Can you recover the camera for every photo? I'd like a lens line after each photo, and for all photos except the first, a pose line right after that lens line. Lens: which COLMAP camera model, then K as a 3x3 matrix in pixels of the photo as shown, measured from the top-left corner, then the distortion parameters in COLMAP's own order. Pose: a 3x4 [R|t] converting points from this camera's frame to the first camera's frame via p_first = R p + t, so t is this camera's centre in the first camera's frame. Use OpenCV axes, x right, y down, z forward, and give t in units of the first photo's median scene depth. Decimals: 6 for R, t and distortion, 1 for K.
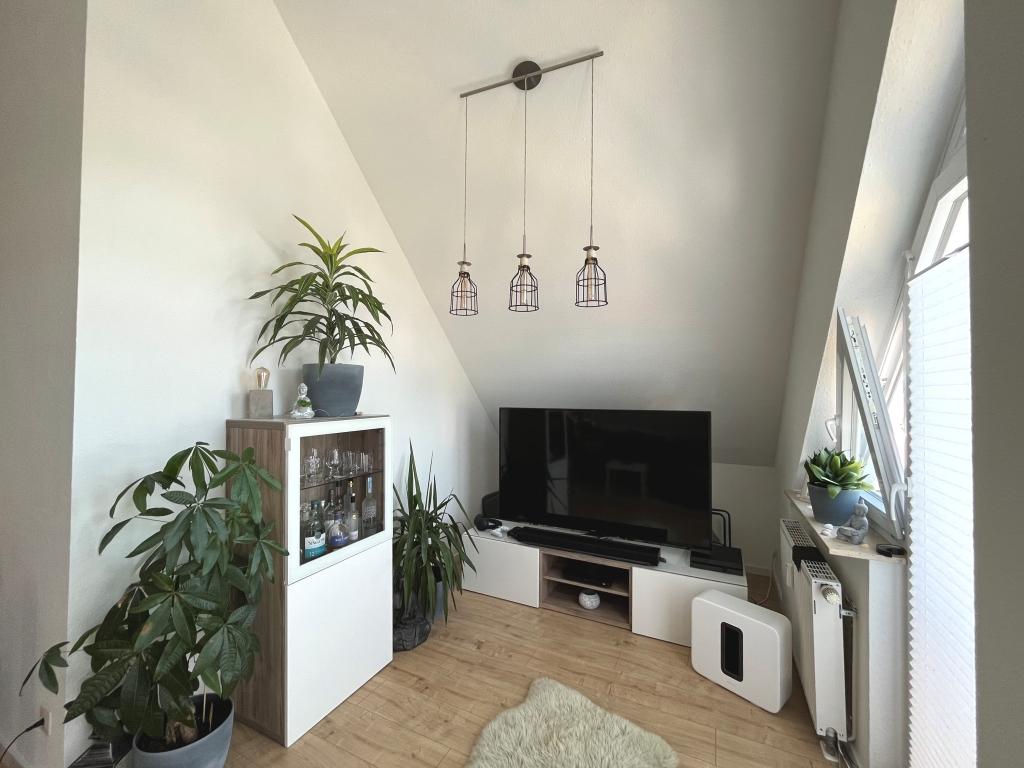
lens RADIAL K [[413.4, 0, 512.9], [0, 413.4, 389.5], [0, 0, 1]] dist [-0.003227, -0.000529]
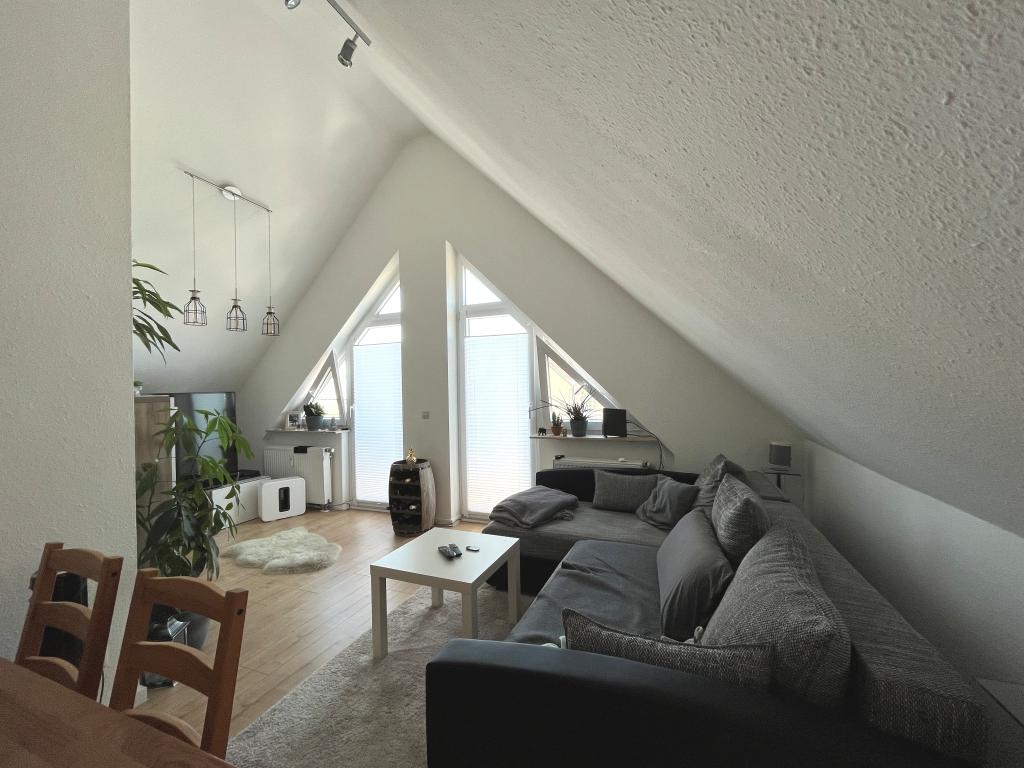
lens RADIAL K [[413.4, 0, 513.6], [0, 413.4, 380.9], [0, 0, 1]] dist [-0.003227, -0.000529]
pose [[-0.085188, 0.019637, 0.996171, -1.738365], [0.022979, 0.999579, -0.017739, 0.083872], [-0.996100, 0.021380, -0.085604, -0.018698]]
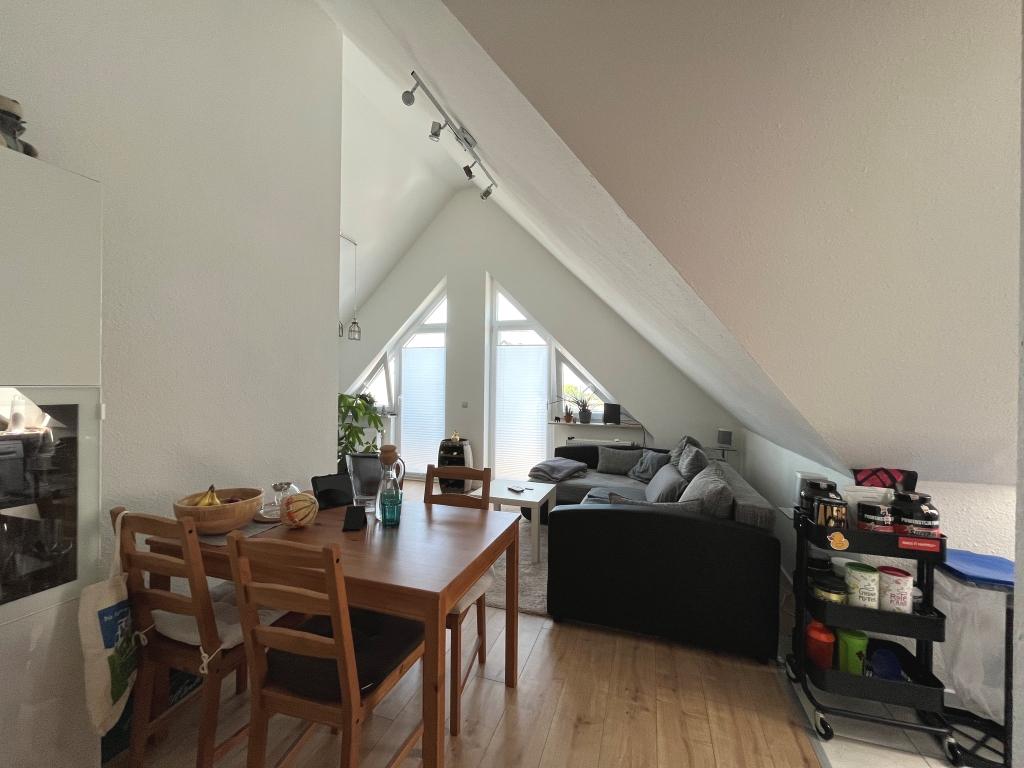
lens RADIAL K [[413.4, 0, 511.7], [0, 413.4, 385.1], [0, 0, 1]] dist [-0.003227, -0.000529]
pose [[-0.141807, -0.002216, 0.989892, -2.319248], [-0.008946, 0.999960, 0.000957, 0.074540], [-0.989854, -0.008719, -0.141821, 0.323217]]
